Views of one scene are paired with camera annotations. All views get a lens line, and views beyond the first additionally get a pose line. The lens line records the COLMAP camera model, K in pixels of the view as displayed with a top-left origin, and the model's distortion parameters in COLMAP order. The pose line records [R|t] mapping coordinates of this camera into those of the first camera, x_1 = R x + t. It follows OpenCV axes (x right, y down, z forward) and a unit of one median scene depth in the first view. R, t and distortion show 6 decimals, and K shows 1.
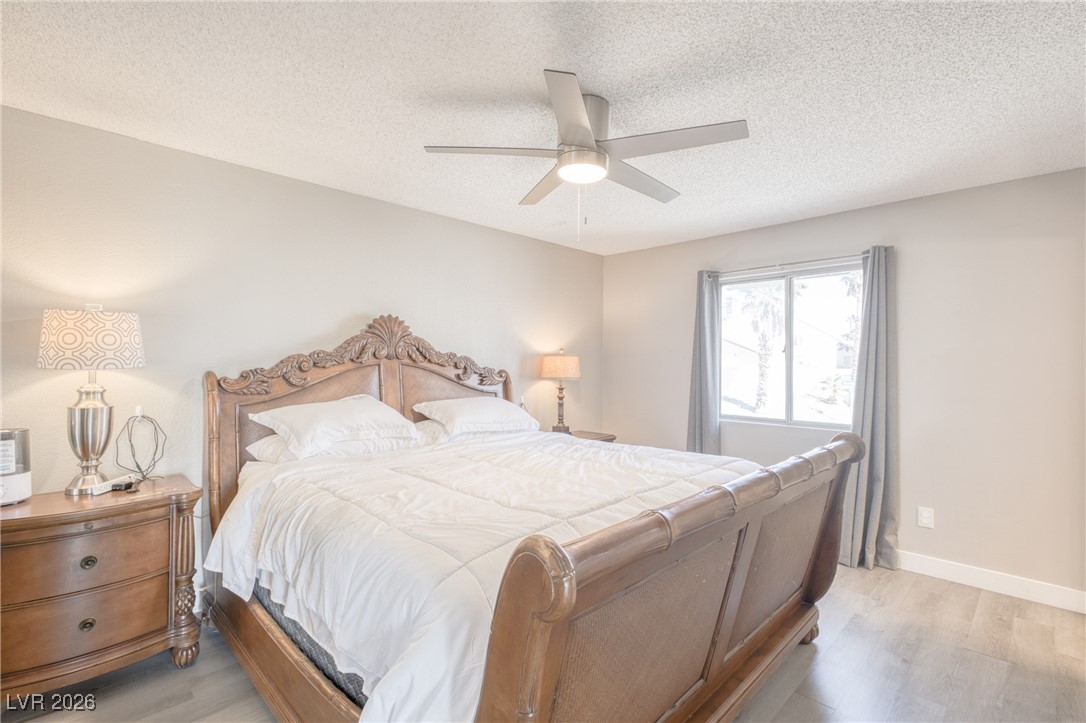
lens RADIAL K [[496.3, 0, 548.2], [0, 496.3, 360.3], [0, 0, 1]] dist [0.001996, -0.000068]
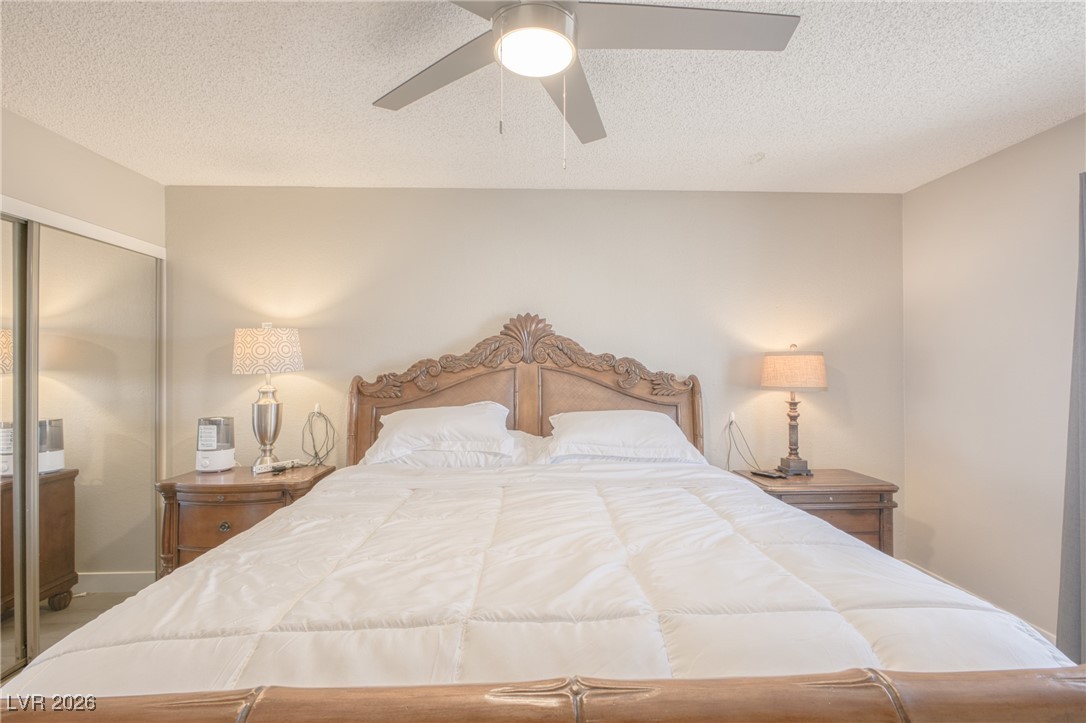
lens RADIAL K [[496.3, 0, 542.7], [0, 496.3, 361.3], [0, 0, 1]] dist [0.001996, -0.000068]
pose [[0.730869, -0.015683, -0.682337, 0.348960], [0.010967, 0.999877, -0.011234, 0.005671], [0.682429, 0.000727, 0.730951, 0.405782]]
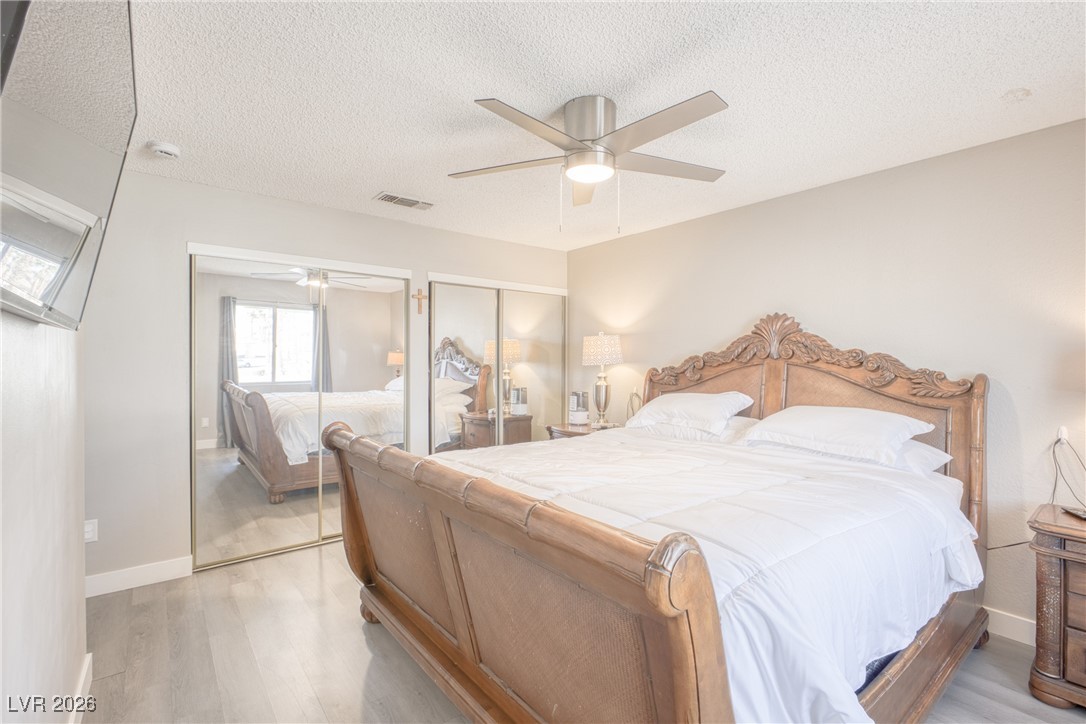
lens RADIAL K [[496.3, 0, 545.8], [0, 496.3, 362.7], [0, 0, 1]] dist [0.001996, -0.000068]
pose [[-0.112311, -0.002788, -0.993669, 0.781676], [-0.000317, 0.999996, -0.002770, 0.009210], [0.993673, 0.000004, -0.112312, 0.739098]]
